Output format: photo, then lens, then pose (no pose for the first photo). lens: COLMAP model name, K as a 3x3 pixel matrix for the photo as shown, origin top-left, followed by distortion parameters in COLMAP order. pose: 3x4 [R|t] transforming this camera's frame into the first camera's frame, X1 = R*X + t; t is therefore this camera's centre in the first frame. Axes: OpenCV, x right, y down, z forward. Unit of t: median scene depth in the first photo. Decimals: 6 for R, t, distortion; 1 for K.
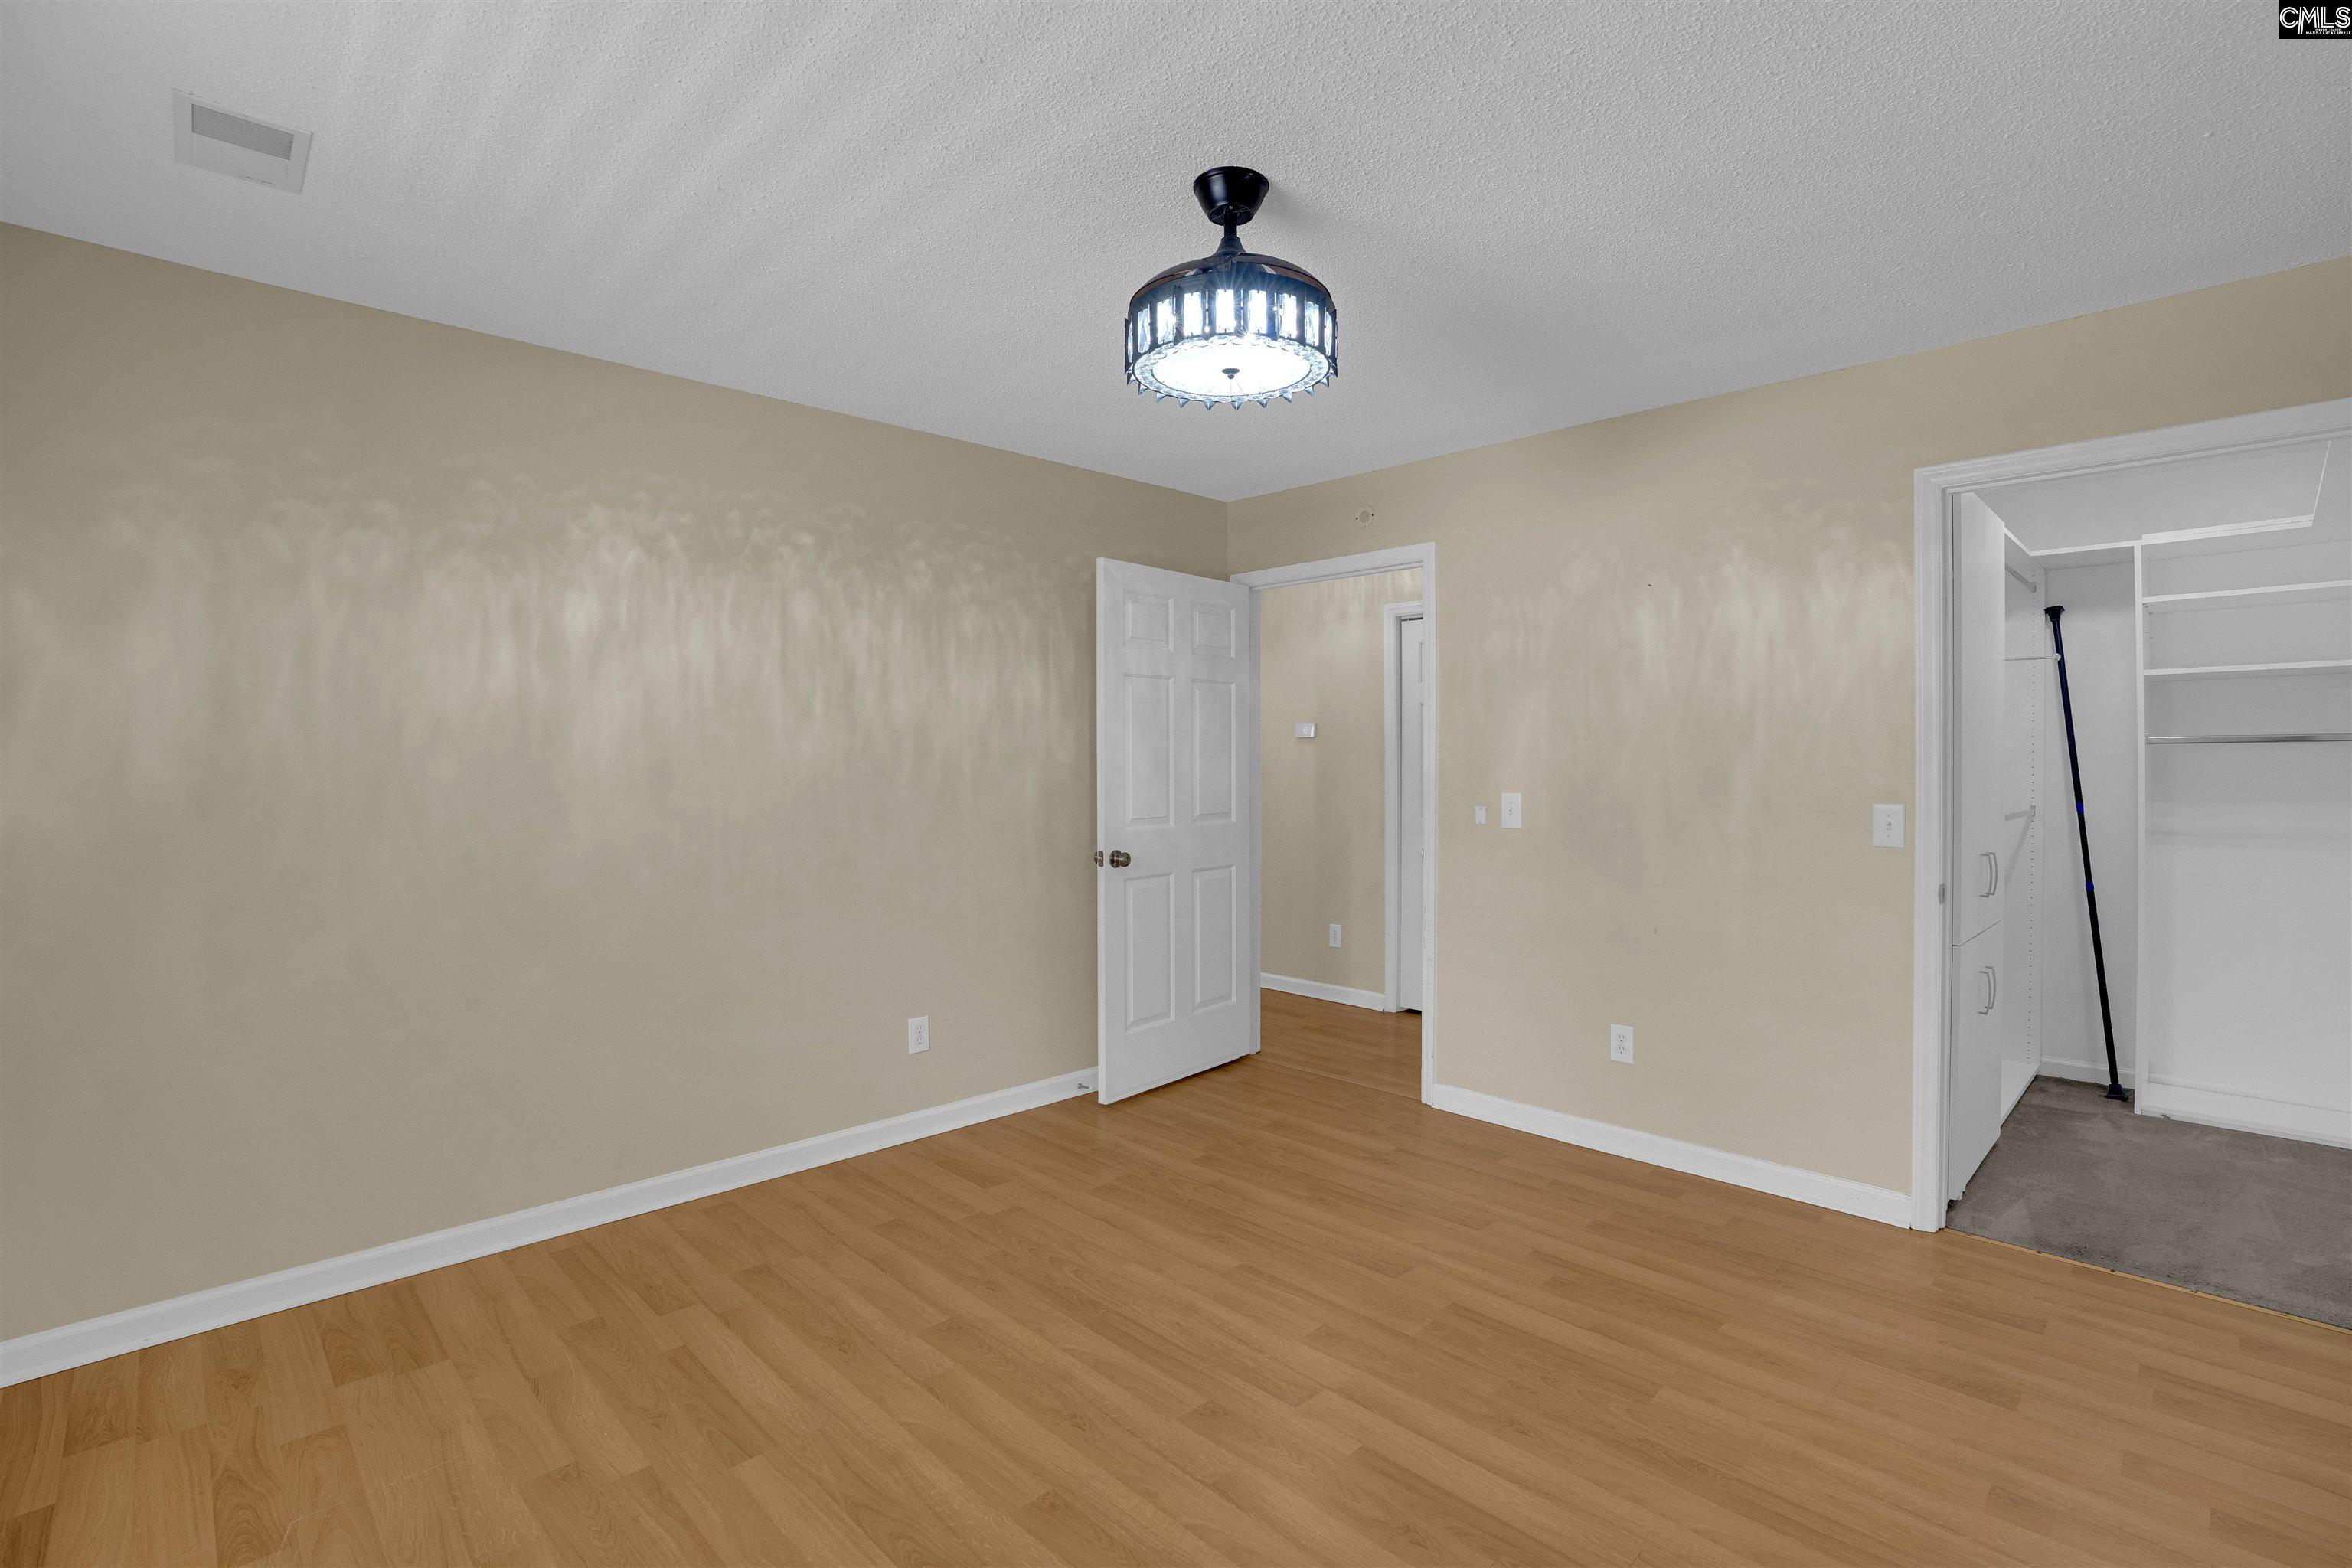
lens RADIAL K [[1091.7, 0, 1164.7], [0, 1091.7, 769.5], [0, 0, 1]] dist [-0.075275, 0.030652]
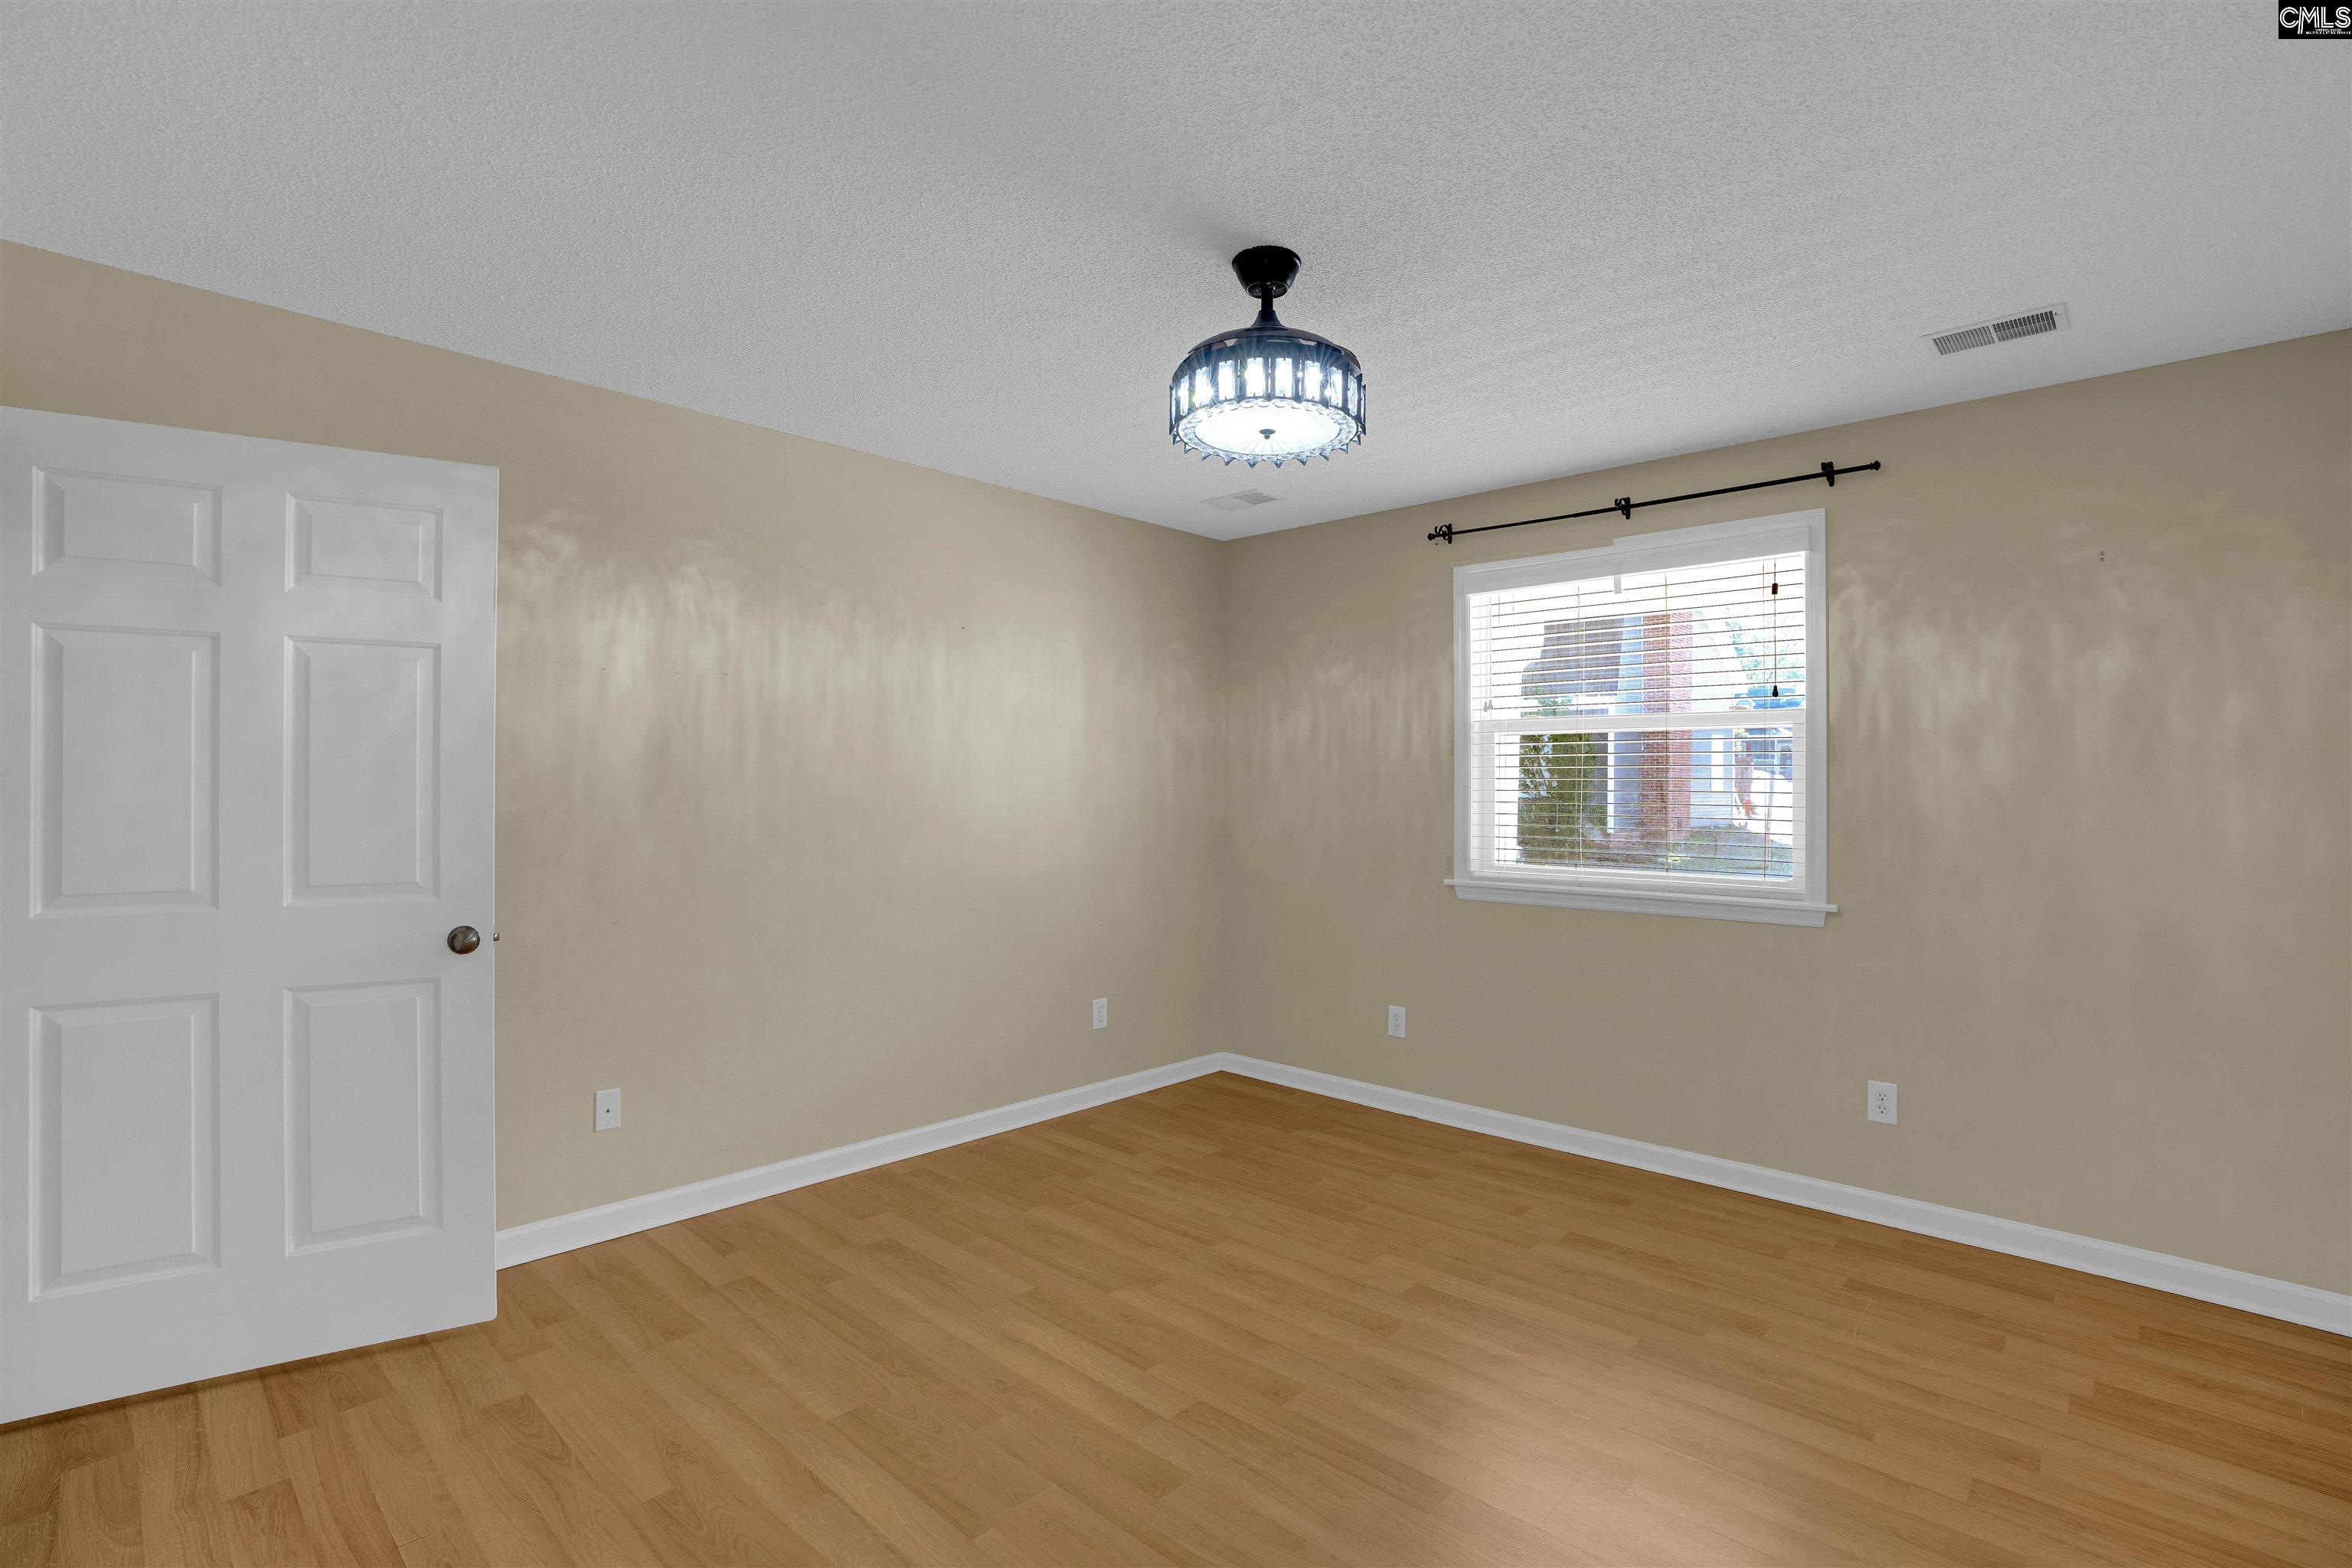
lens RADIAL K [[1091.7, 0, 1164.7], [0, 1091.7, 769.5], [0, 0, 1]] dist [-0.075275, 0.030652]
pose [[-0.998997, -0.005639, -0.044419, 0.211302], [-0.005366, 0.999966, -0.006268, -0.019912], [0.044452, -0.006024, -0.998993, 2.086702]]
